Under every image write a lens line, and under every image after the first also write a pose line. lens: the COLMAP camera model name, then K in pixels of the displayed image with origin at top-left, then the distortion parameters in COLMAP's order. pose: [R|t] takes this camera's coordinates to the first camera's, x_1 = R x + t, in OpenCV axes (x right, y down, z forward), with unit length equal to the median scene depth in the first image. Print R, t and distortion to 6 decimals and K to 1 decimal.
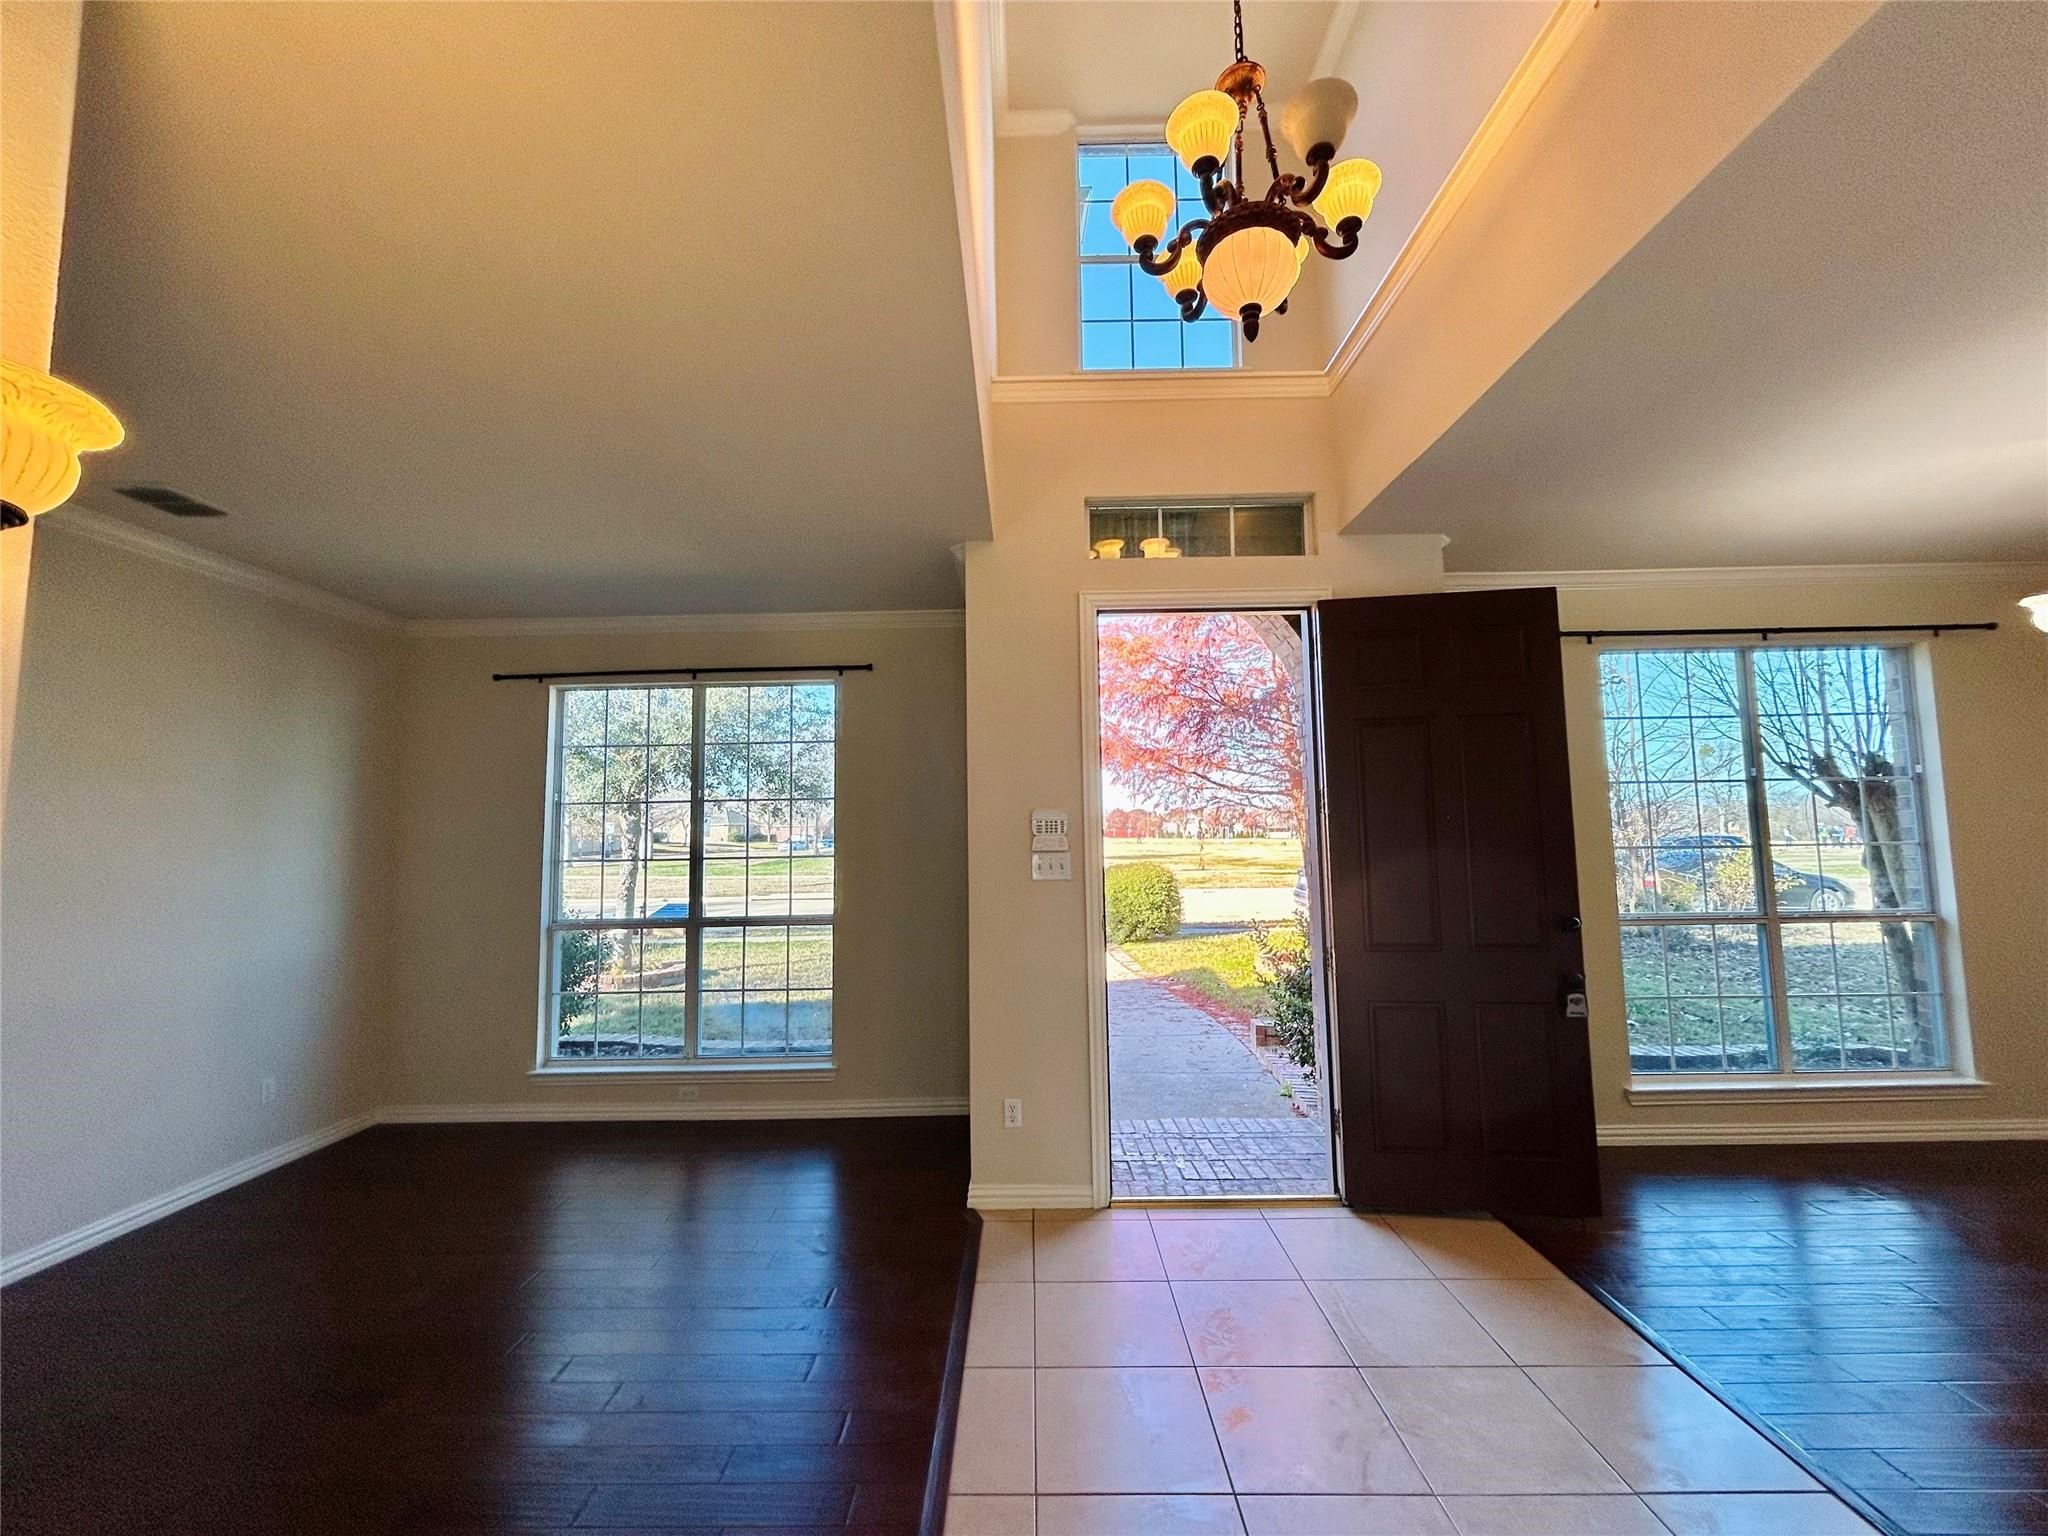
lens RADIAL K [[825.9, 0, 1018.8], [0, 825.9, 763.3], [0, 0, 1]] dist [-0.001313, 0.000121]
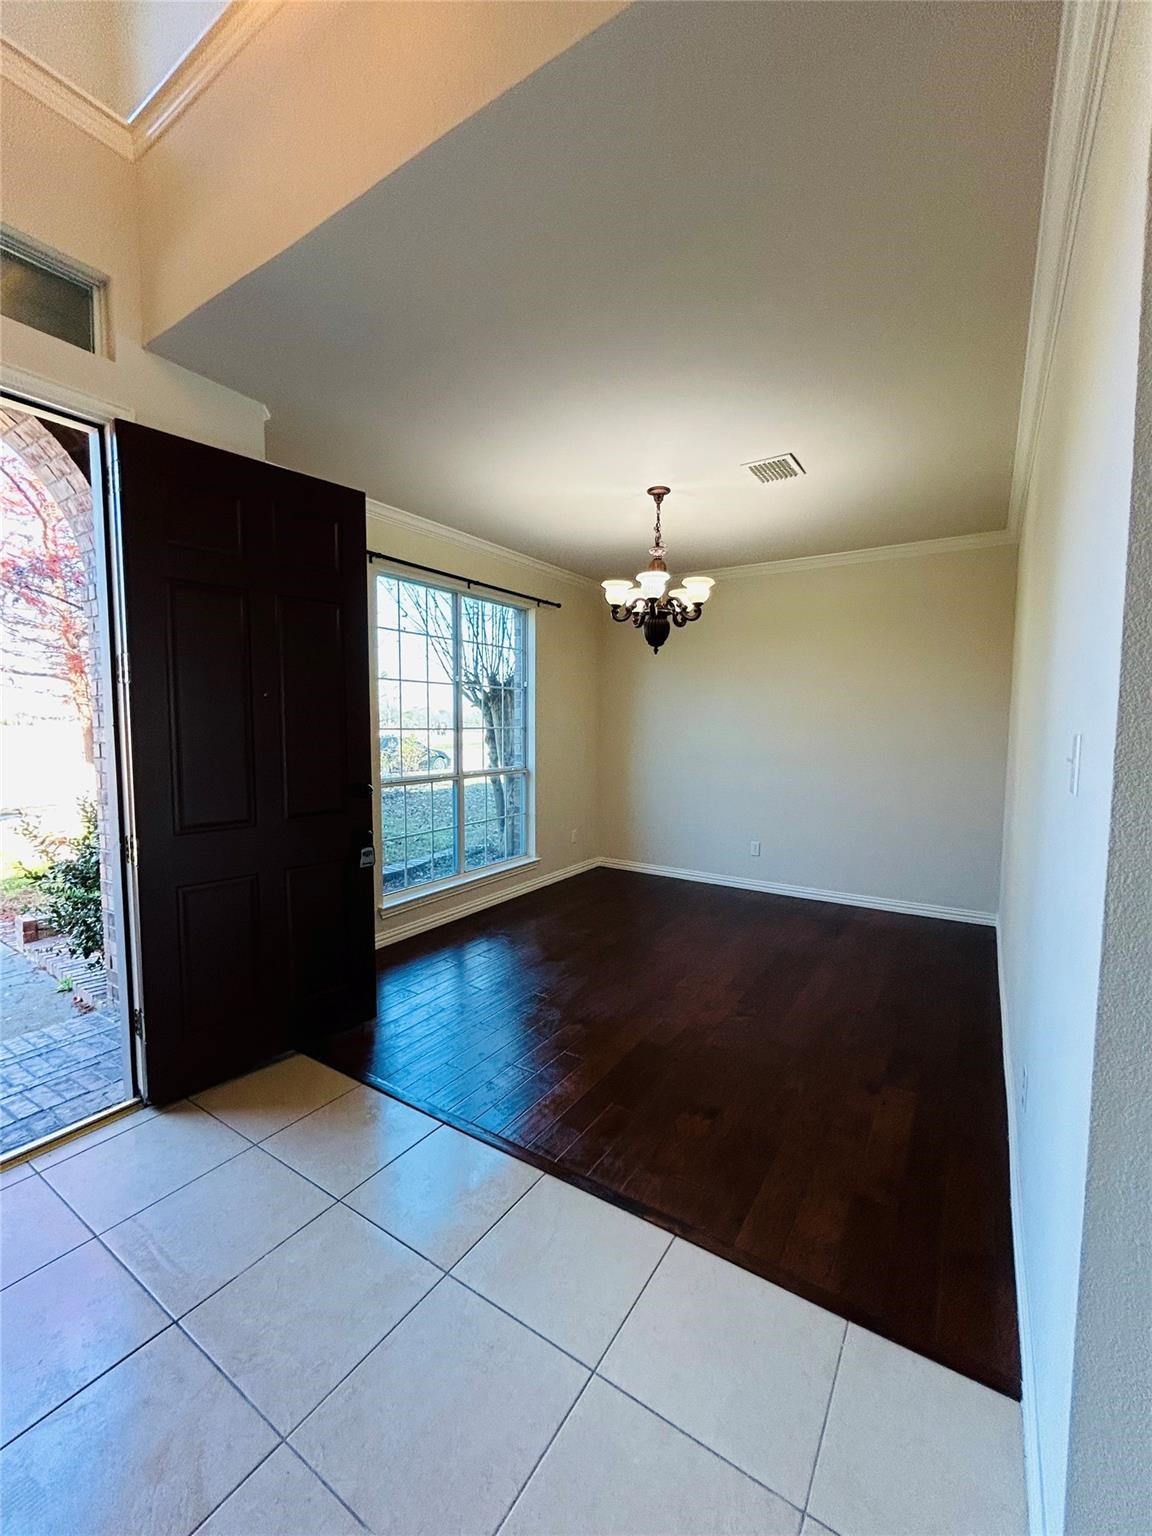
lens RADIAL K [[621.6, 0, 576.0], [0, 621.6, 768.0], [0, 0, 1]] dist [-0.000063, 0.005318]
pose [[0.537310, -0.044920, 0.842187, 0.063328], [-0.085159, 0.990587, 0.107166, 0.031969], [-0.839074, -0.129301, 0.528428, 0.215643]]
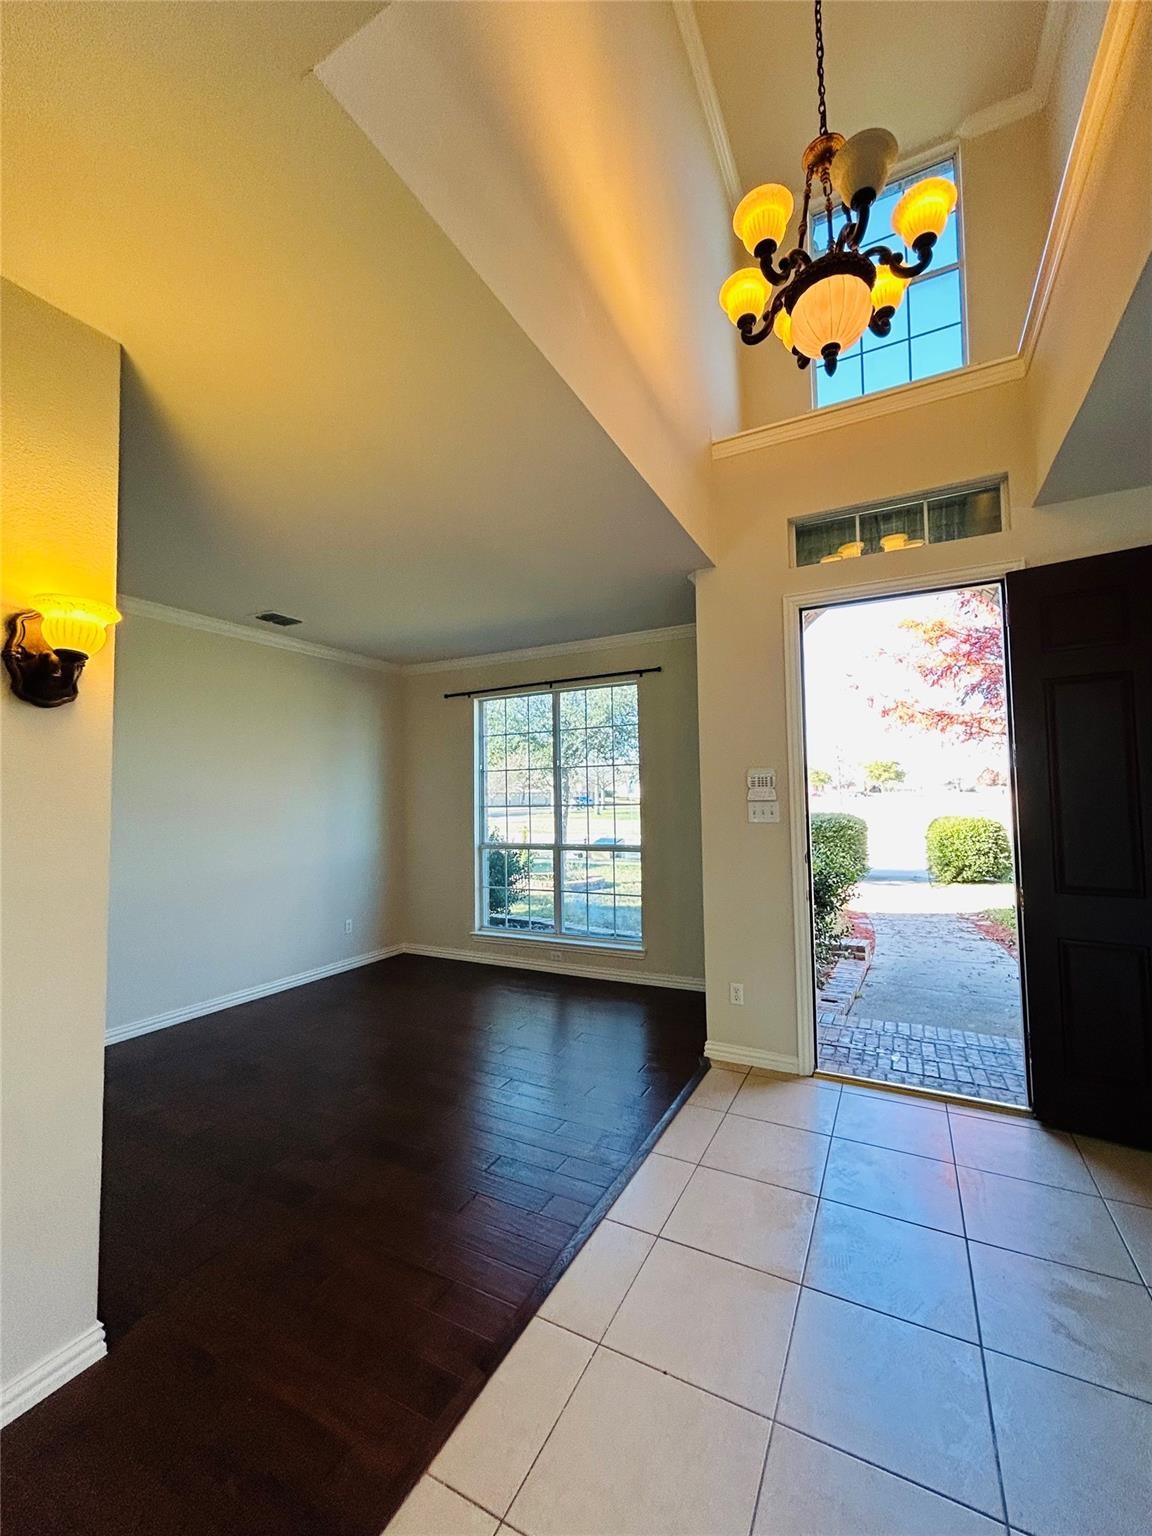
lens RADIAL K [[619.4, 0, 577.1], [0, 619.4, 766.7], [0, 0, 1]] dist [-0.001313, 0.000121]
pose [[0.891673, -0.022102, -0.452140, 0.188031], [0.043001, 0.998426, 0.035998, 0.004823], [0.450633, -0.051541, 0.891220, 0.000301]]
